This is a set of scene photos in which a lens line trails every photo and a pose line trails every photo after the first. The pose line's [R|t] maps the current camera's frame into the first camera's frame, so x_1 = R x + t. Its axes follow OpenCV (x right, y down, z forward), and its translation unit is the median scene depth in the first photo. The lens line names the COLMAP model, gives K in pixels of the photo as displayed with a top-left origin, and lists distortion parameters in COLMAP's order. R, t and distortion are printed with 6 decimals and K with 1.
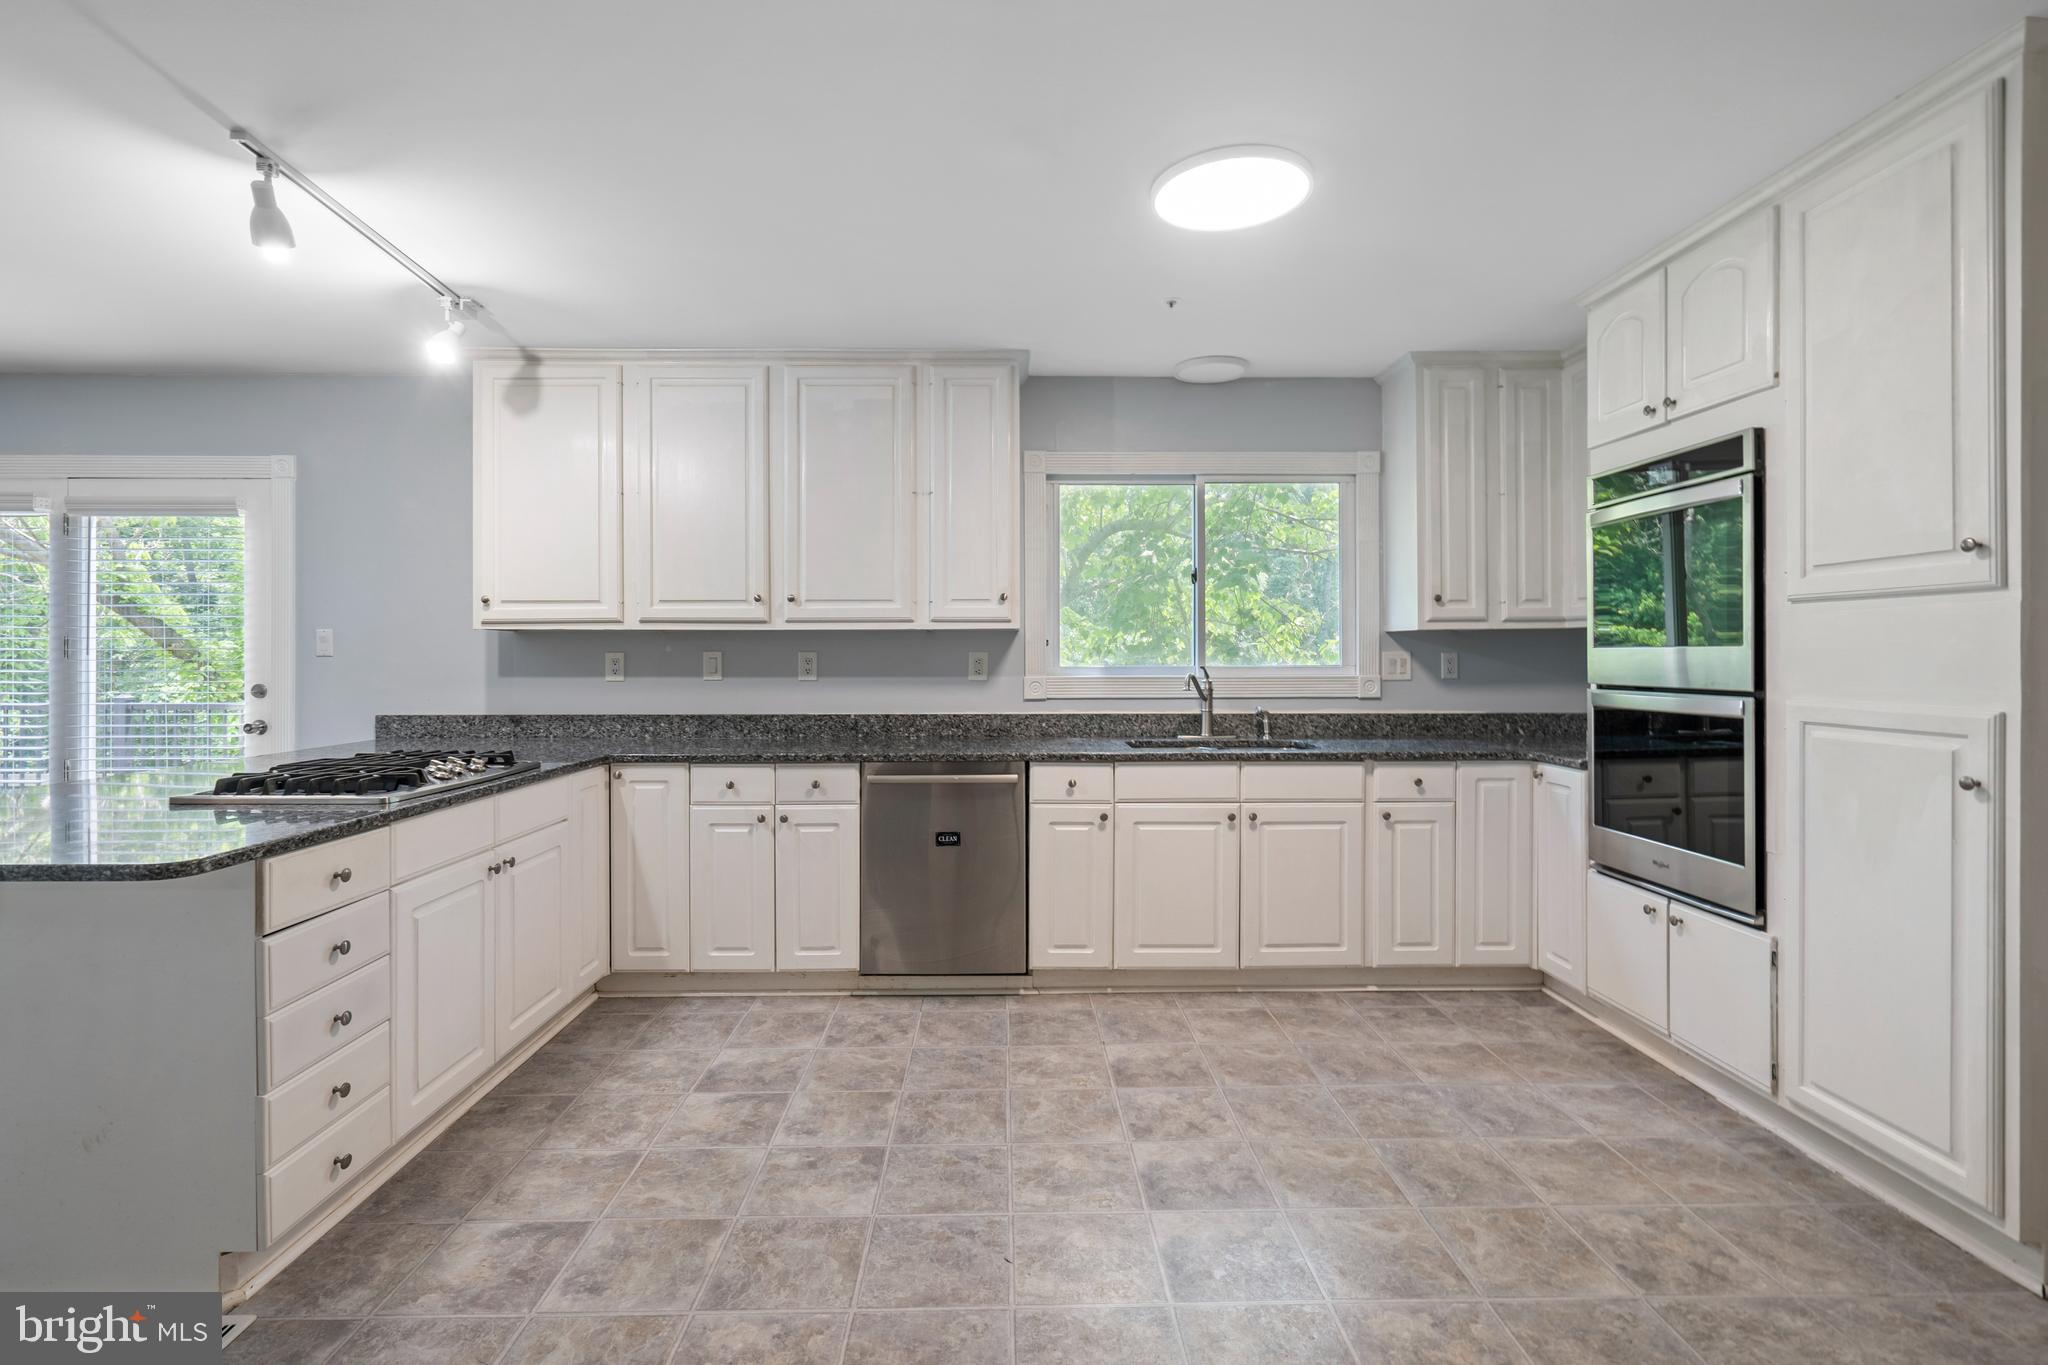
lens RADIAL K [[951.2, 0, 1015.8], [0, 951.2, 657.3], [0, 0, 1]] dist [-0.005565, 0.000883]
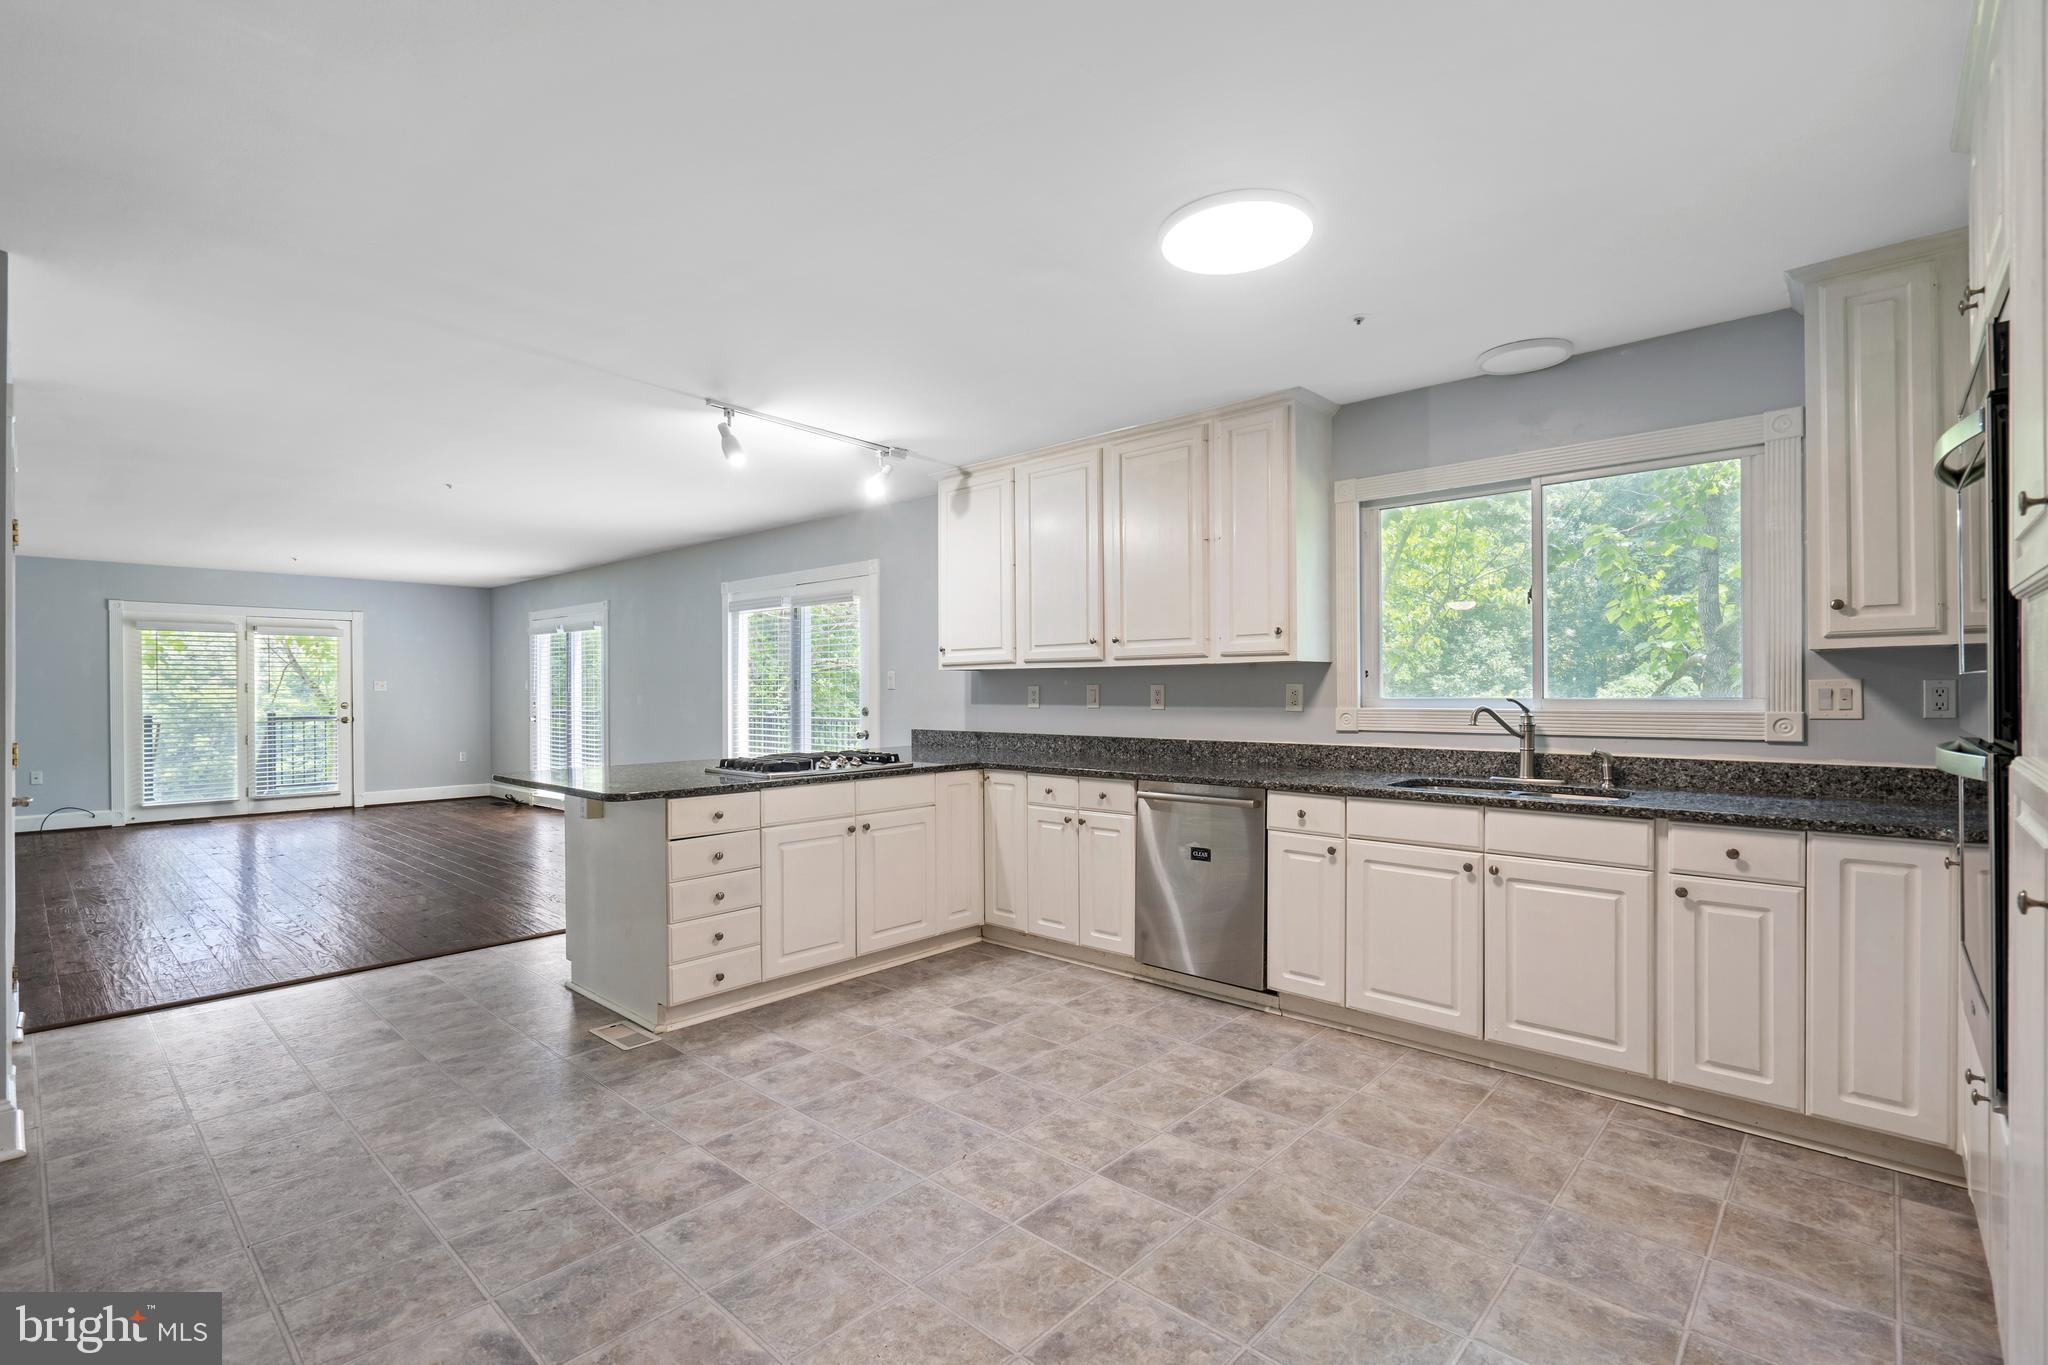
lens RADIAL K [[934.3, 0, 1026.5], [0, 934.3, 691.8], [0, 0, 1]] dist [-0.004644, 0.001147]
pose [[0.725456, -0.000439, -0.688269, 0.527249], [0.004658, 0.999980, 0.004272, -0.002815], [0.688253, -0.006305, 0.725443, 0.078190]]
